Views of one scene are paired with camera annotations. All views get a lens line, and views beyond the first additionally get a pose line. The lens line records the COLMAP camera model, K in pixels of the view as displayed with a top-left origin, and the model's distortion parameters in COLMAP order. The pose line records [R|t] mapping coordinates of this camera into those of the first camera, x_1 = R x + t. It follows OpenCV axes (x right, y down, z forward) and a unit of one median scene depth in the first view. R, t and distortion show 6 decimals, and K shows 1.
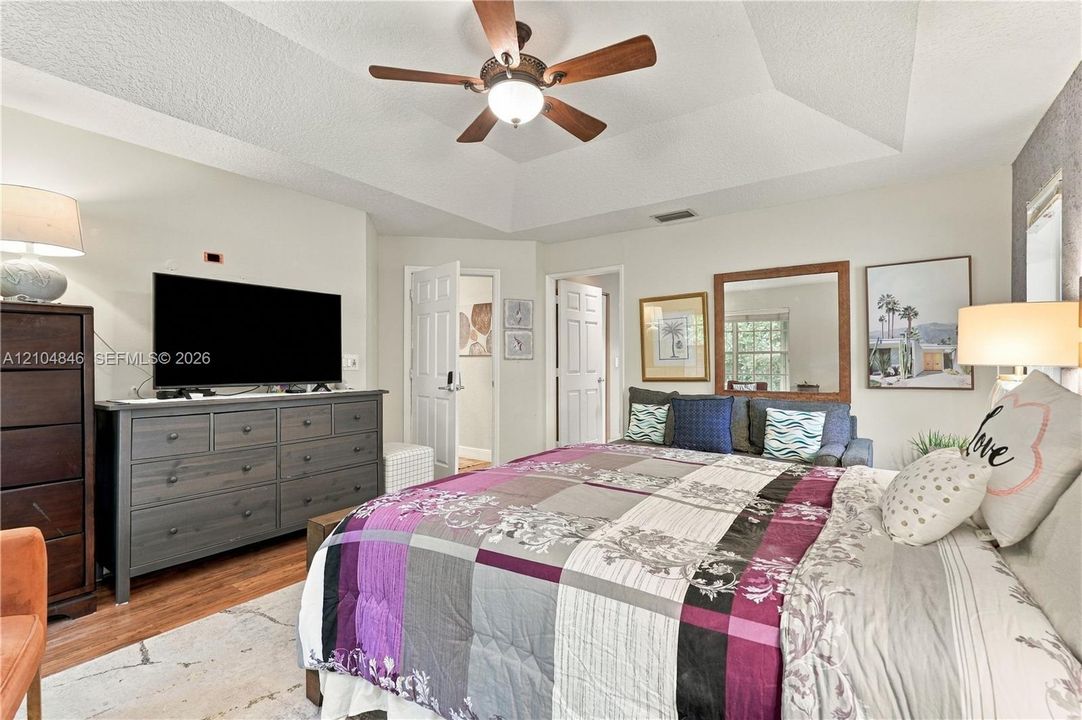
lens RADIAL K [[504.4, 0, 541.0], [0, 504.4, 360.0], [0, 0, 1]] dist [-0.001779, -0.000226]
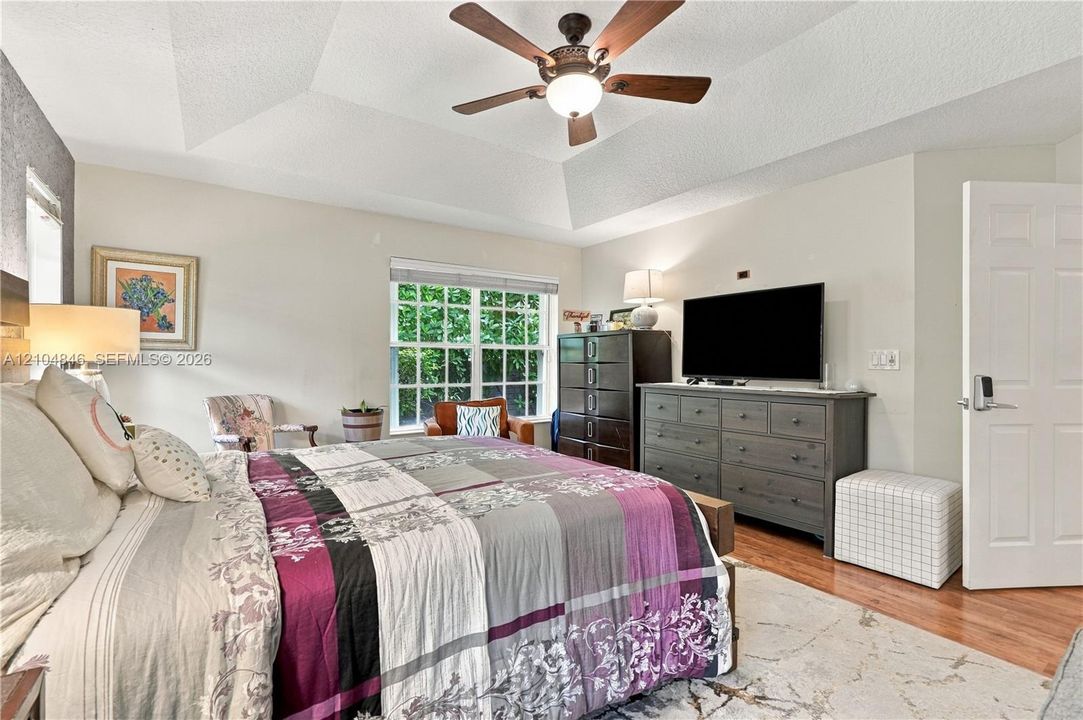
lens RADIAL K [[504.9, 0, 541.5], [0, 504.9, 360.0], [0, 0, 1]] dist [-0.001779, -0.000226]
pose [[-0.438439, 0.001315, -0.898760, 0.960578], [0.014049, 0.999887, -0.005390, 0.008606], [0.898651, -0.014990, -0.438408, 1.534050]]
